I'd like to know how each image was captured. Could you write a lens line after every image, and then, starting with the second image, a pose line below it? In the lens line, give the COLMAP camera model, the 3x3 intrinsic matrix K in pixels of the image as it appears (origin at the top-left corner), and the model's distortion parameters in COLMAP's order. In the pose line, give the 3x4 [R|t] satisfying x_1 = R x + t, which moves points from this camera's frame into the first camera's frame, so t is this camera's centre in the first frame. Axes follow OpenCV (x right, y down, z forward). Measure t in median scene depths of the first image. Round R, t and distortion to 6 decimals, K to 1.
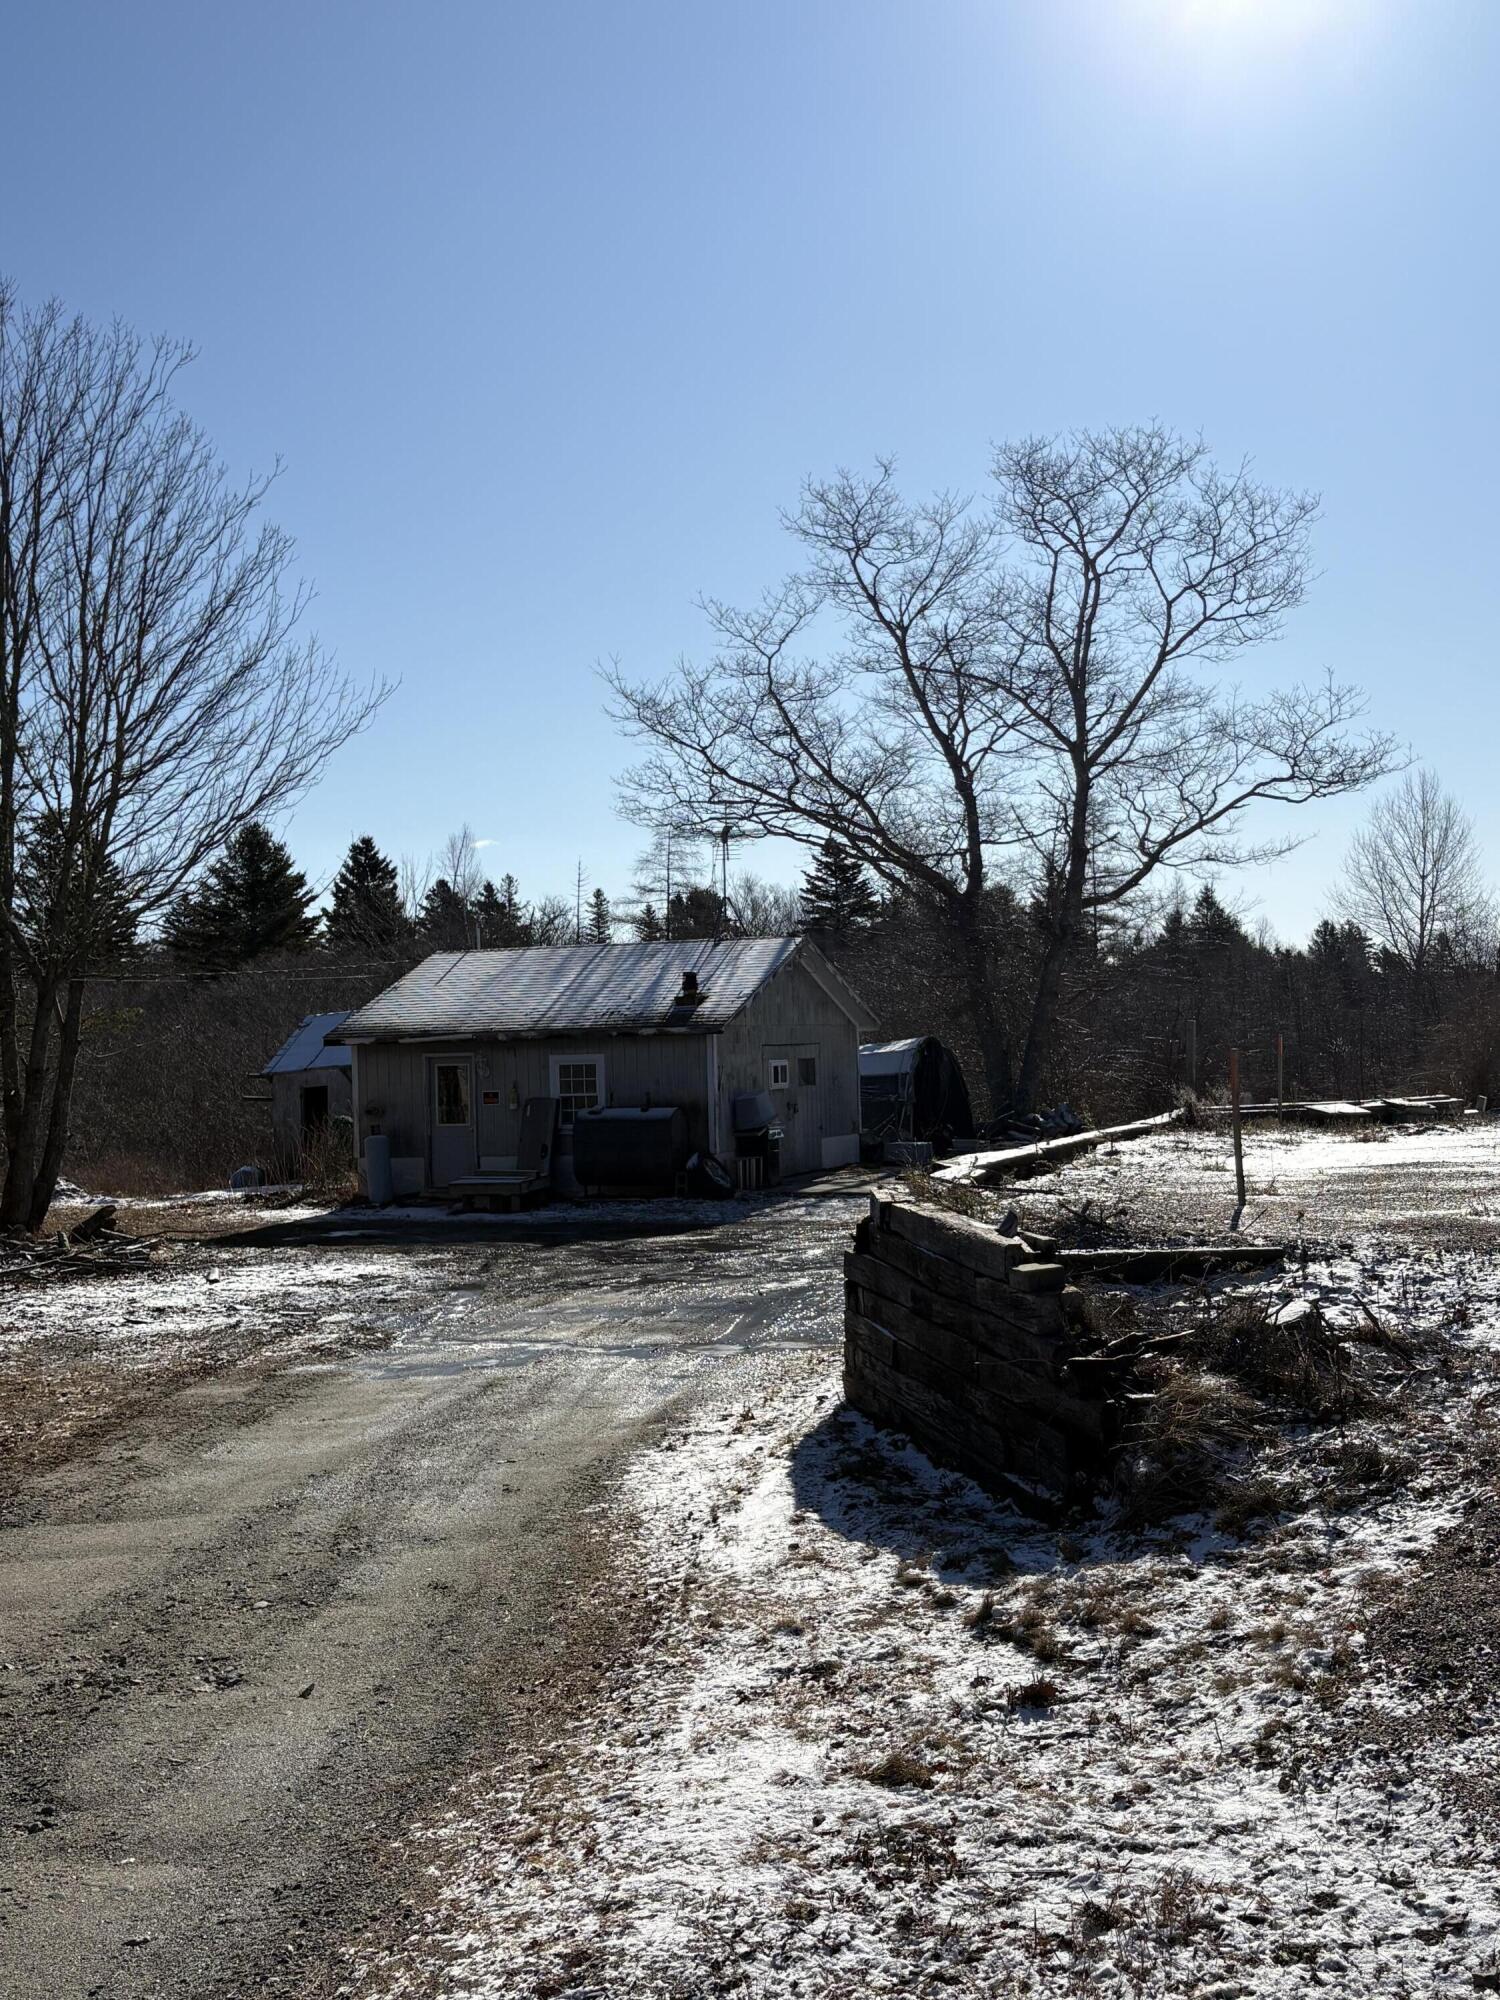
lens RADIAL K [[2169.4, 0, 742.8], [0, 2169.4, 1014.8], [0, 0, 1]] dist [0.217178, -0.878323]
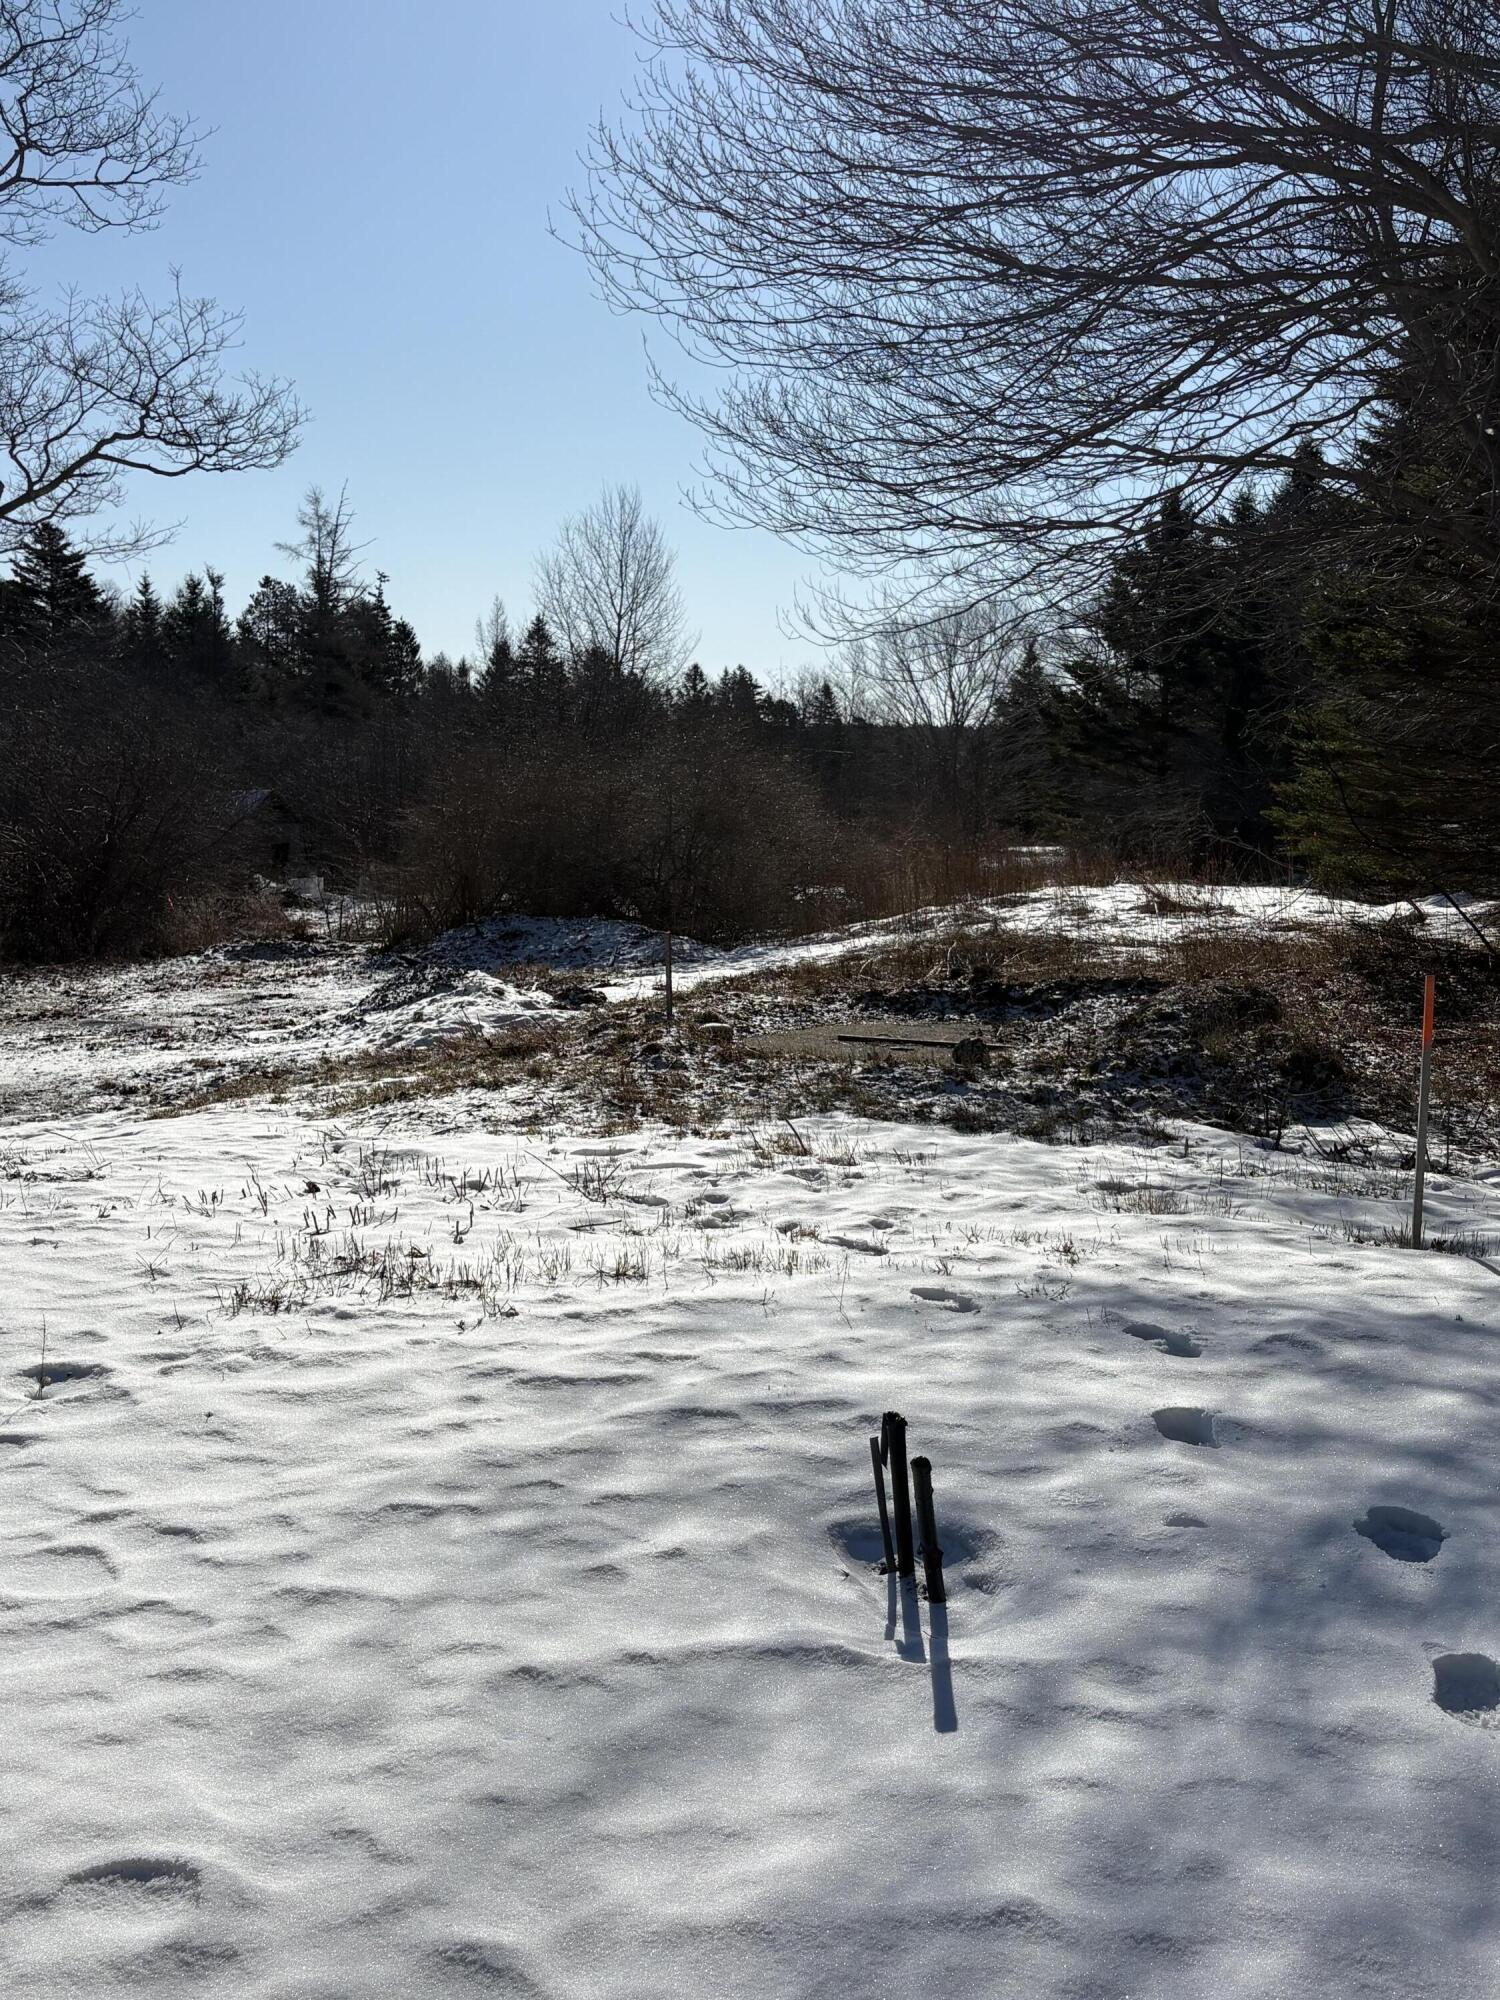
lens RADIAL K [[2149.7, 0, 752.1], [0, 2149.7, 980.1], [0, 0, 1]] dist [0.198211, -0.366355]
pose [[0.968376, 0.024064, 0.248334, 0.266836], [-0.051266, 0.993291, 0.103659, -0.020756], [-0.244173, -0.113111, 0.963112, 0.280003]]
